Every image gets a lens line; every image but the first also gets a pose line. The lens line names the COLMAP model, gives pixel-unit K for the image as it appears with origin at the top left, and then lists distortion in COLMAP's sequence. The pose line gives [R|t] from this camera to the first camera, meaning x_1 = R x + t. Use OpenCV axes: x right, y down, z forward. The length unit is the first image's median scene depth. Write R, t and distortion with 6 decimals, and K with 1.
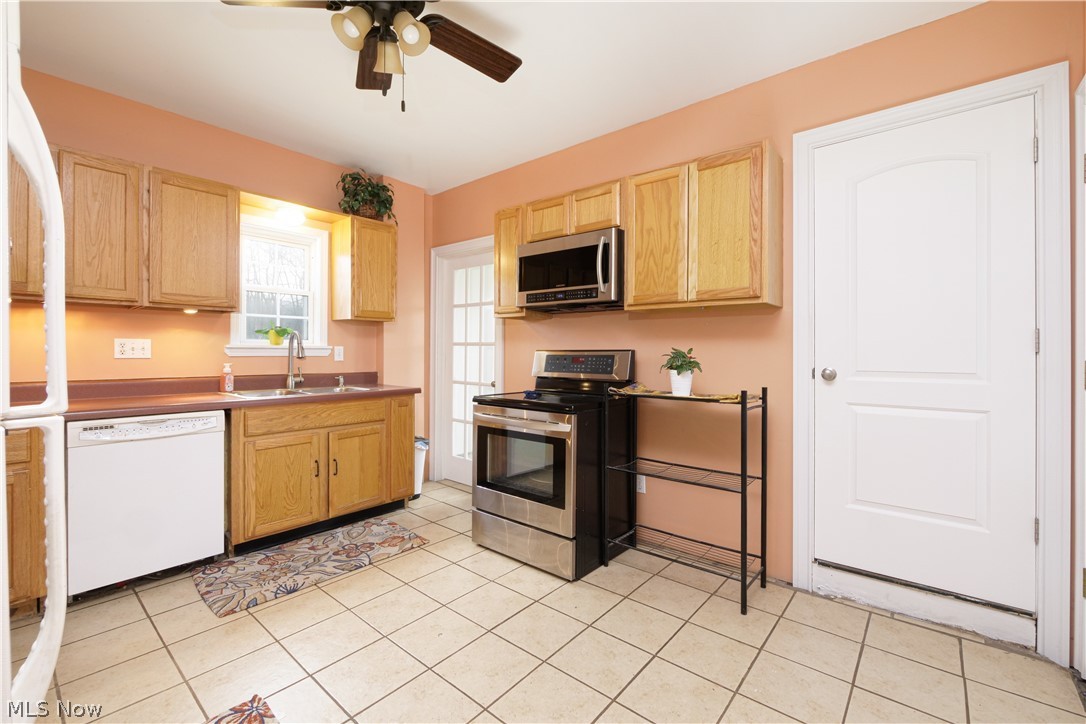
lens RADIAL K [[458.3, 0, 545.0], [0, 458.3, 353.0], [0, 0, 1]] dist [-0.006765, -0.000951]
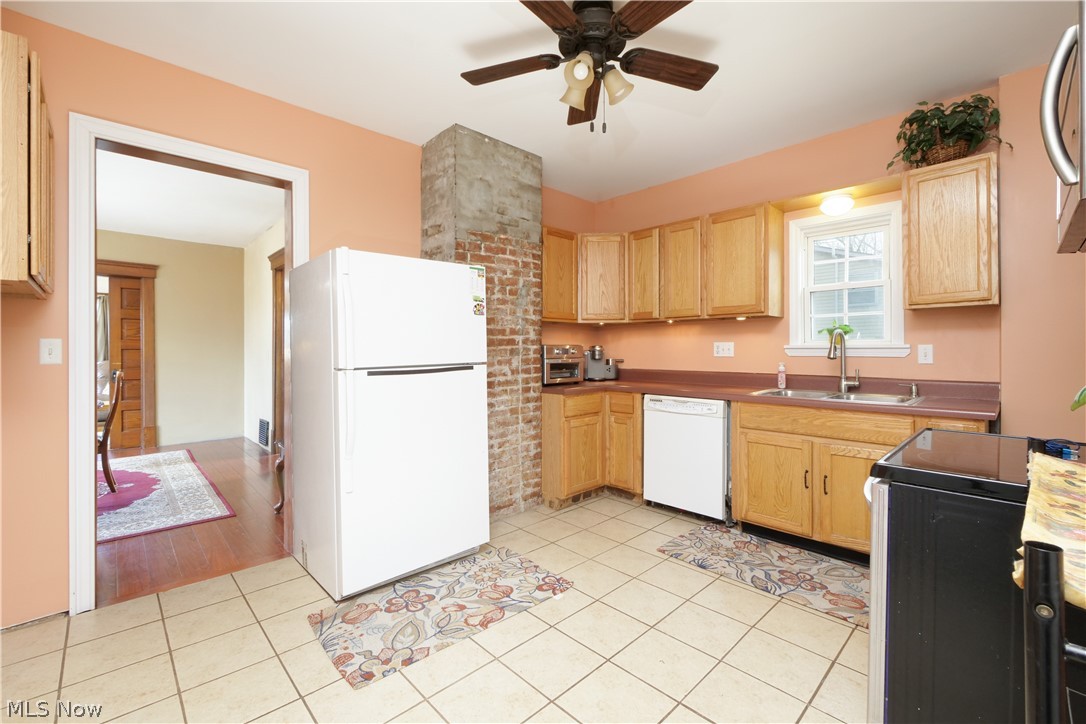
lens RADIAL K [[458.3, 0, 546.2], [0, 458.3, 353.1], [0, 0, 1]] dist [-0.006765, -0.000951]
pose [[-0.102805, 0.000573, -0.994701, 0.507080], [-0.003072, 0.999995, 0.000894, 0.001011], [0.994697, 0.003148, -0.102802, 0.627032]]
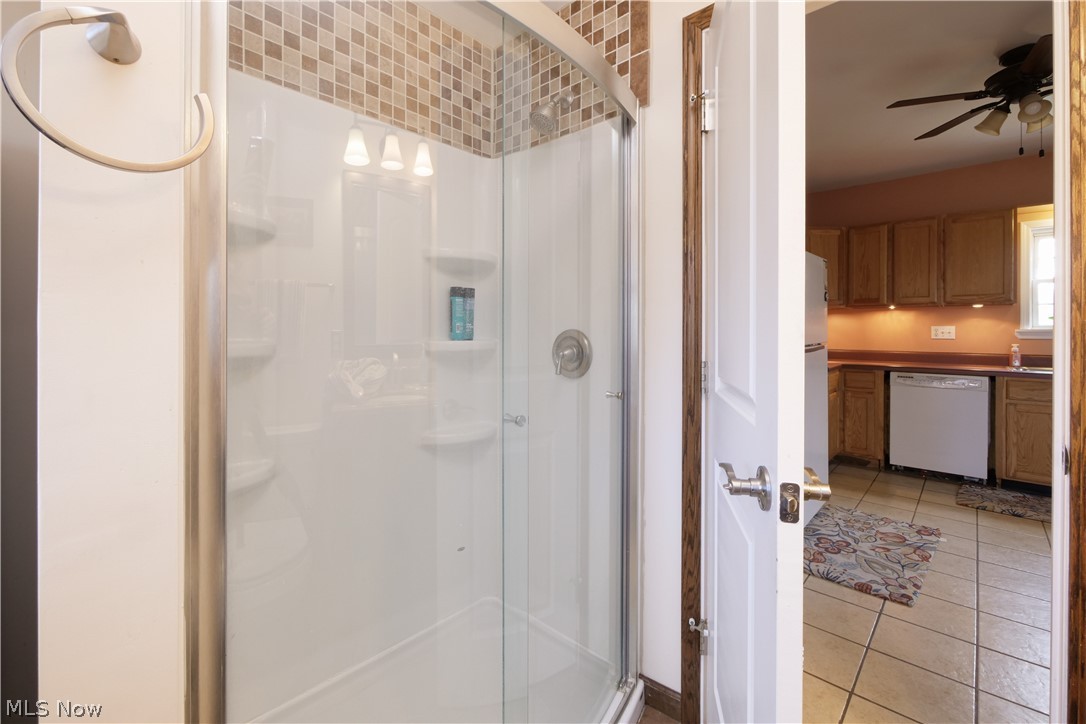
lens RADIAL K [[458.3, 0, 547.8], [0, 458.3, 335.1], [0, 0, 1]] dist [-0.006765, -0.000951]
pose [[-0.057369, 0.001014, -0.998353, 0.713499], [-0.005437, 0.999984, 0.001328, 0.004056], [0.998338, 0.005505, -0.057363, -0.242838]]
